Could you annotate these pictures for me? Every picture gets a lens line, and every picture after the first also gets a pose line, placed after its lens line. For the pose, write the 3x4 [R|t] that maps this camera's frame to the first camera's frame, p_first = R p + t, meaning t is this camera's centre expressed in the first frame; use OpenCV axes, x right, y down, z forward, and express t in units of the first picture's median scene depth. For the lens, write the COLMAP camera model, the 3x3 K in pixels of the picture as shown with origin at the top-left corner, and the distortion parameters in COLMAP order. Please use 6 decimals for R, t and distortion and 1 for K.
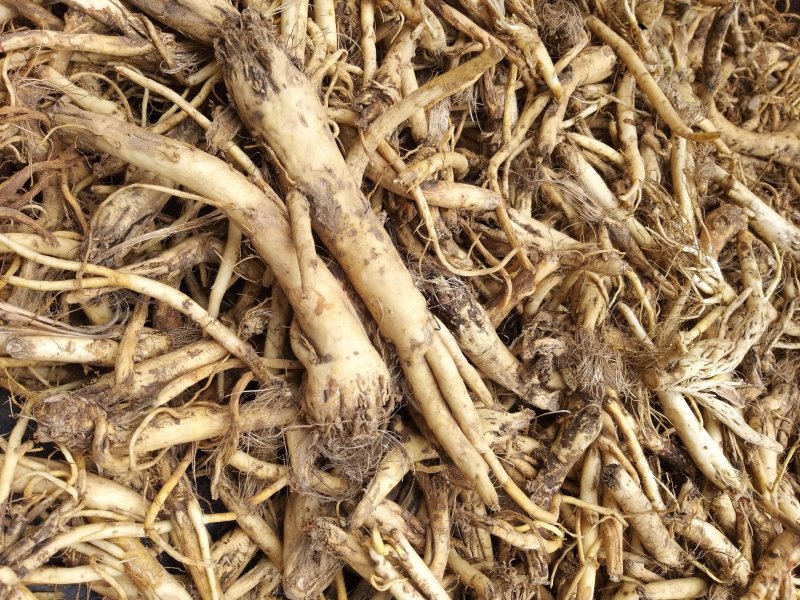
lens RADIAL K [[636.8, 0, 377.7], [0, 636.8, 300.3], [0, 0, 1]] dist [-0.044753, 0.000477]
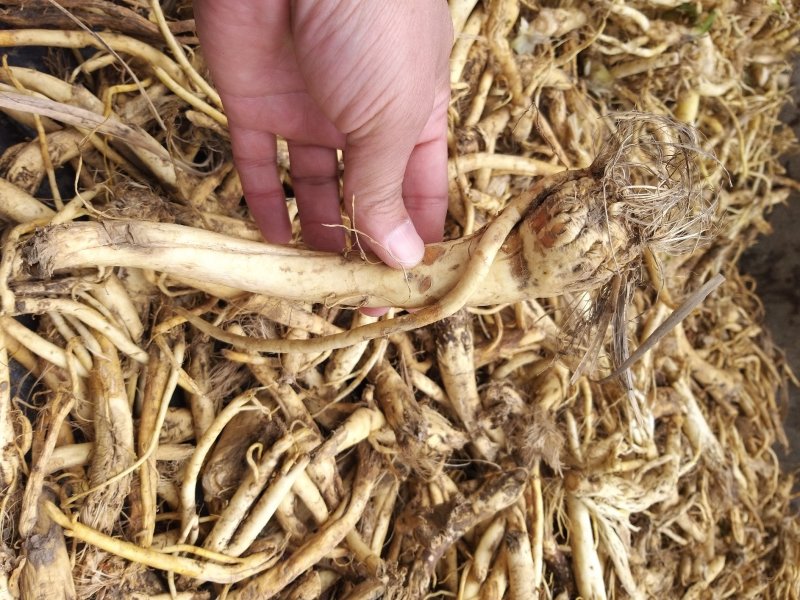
lens RADIAL K [[636.8, 0, 377.7], [0, 636.8, 300.3], [0, 0, 1]] dist [-0.044753, 0.000477]
pose [[0.885613, 0.459558, 0.067048, -0.075902], [-0.430780, 0.866801, -0.251167, 0.264139], [-0.173543, 0.193554, 0.965619, -0.048217]]
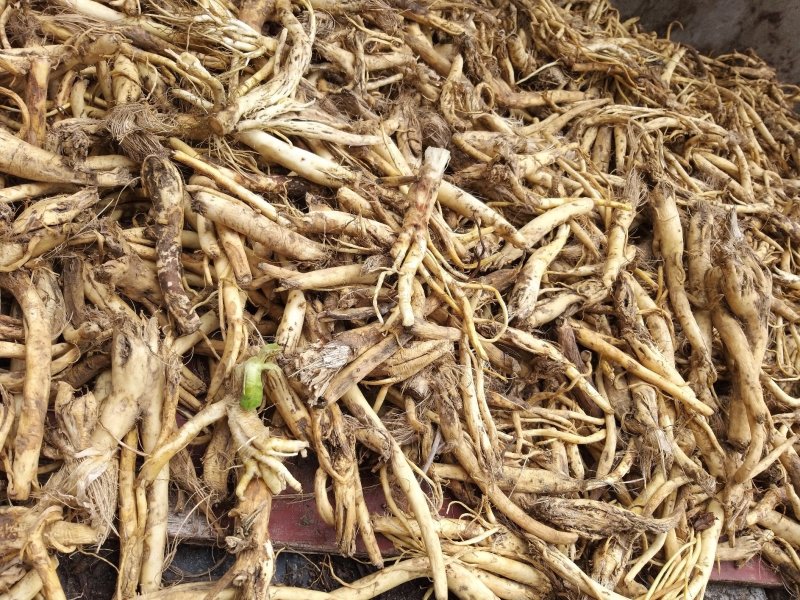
lens RADIAL K [[636.8, 0, 377.7], [0, 636.8, 300.3], [0, 0, 1]] dist [-0.044753, 0.000477]
pose [[0.843017, -0.509021, 0.173839, 0.319076], [0.523636, 0.850540, -0.048845, 0.551173], [-0.122994, 0.132206, 0.983562, -0.036148]]
